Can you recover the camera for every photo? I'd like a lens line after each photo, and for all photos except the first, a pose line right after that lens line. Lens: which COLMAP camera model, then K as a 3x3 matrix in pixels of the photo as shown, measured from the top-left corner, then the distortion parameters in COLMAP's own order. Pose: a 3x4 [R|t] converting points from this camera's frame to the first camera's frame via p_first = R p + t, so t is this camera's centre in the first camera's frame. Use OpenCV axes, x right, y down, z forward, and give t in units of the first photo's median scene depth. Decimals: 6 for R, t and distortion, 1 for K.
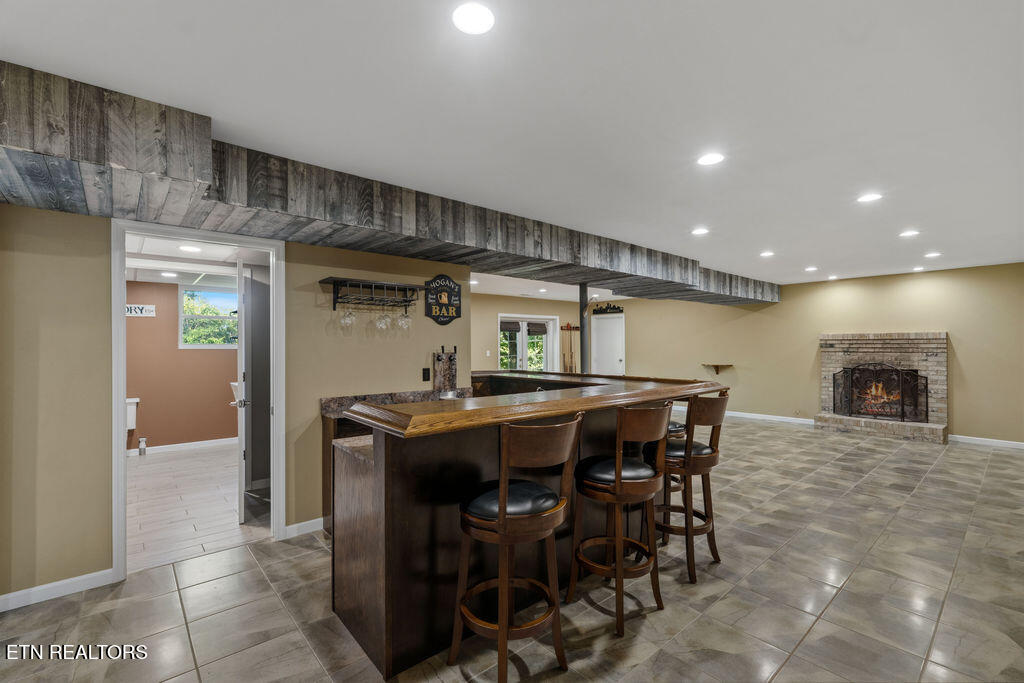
lens RADIAL K [[450.4, 0, 506.4], [0, 450.4, 342.3], [0, 0, 1]] dist [-0.006991, -0.000413]
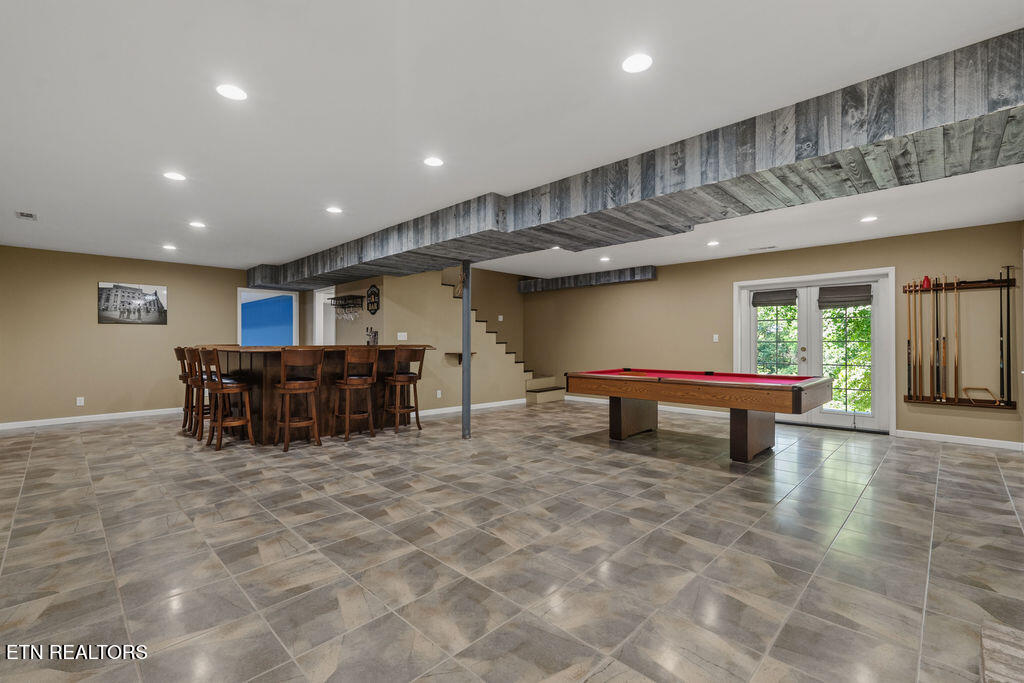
lens RADIAL K [[450.4, 0, 512.7], [0, 450.4, 343.0], [0, 0, 1]] dist [-0.006991, -0.000413]
pose [[0.083152, 0.006923, -0.996513, 1.567772], [0.007914, 0.999940, 0.007607, 0.057748], [0.996505, -0.008519, 0.083092, 1.379863]]
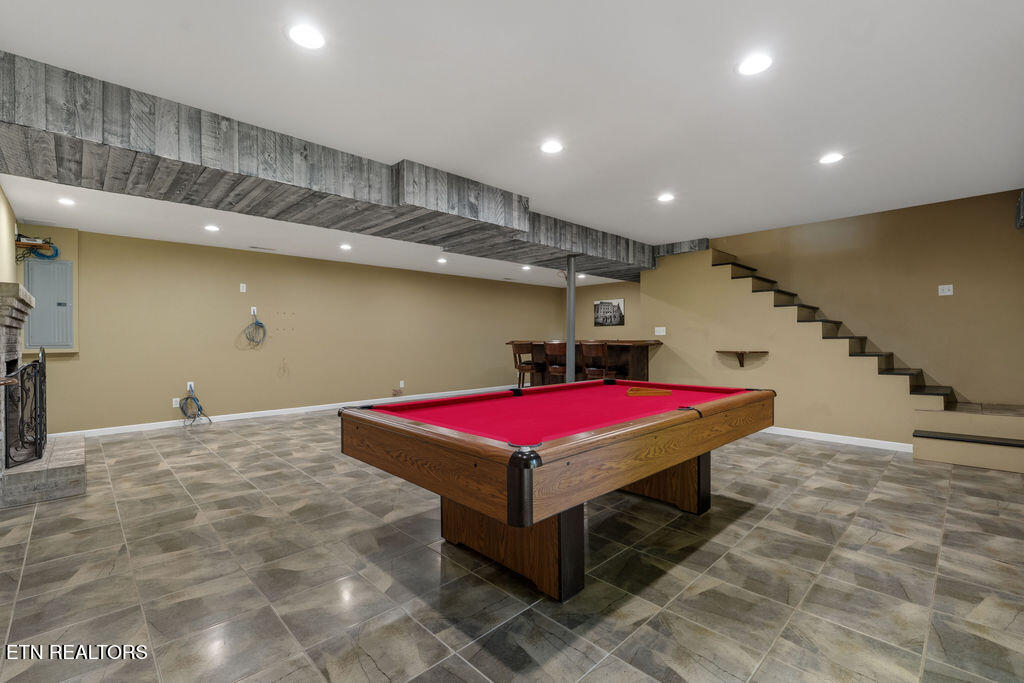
lens RADIAL K [[450.4, 0, 503.8], [0, 450.4, 343.0], [0, 0, 1]] dist [-0.006991, -0.000413]
pose [[-0.998649, 0.010859, -0.050817, 0.497590], [0.010772, 0.999940, 0.001980, 0.074793], [0.050835, 0.001429, -0.998706, 2.662318]]
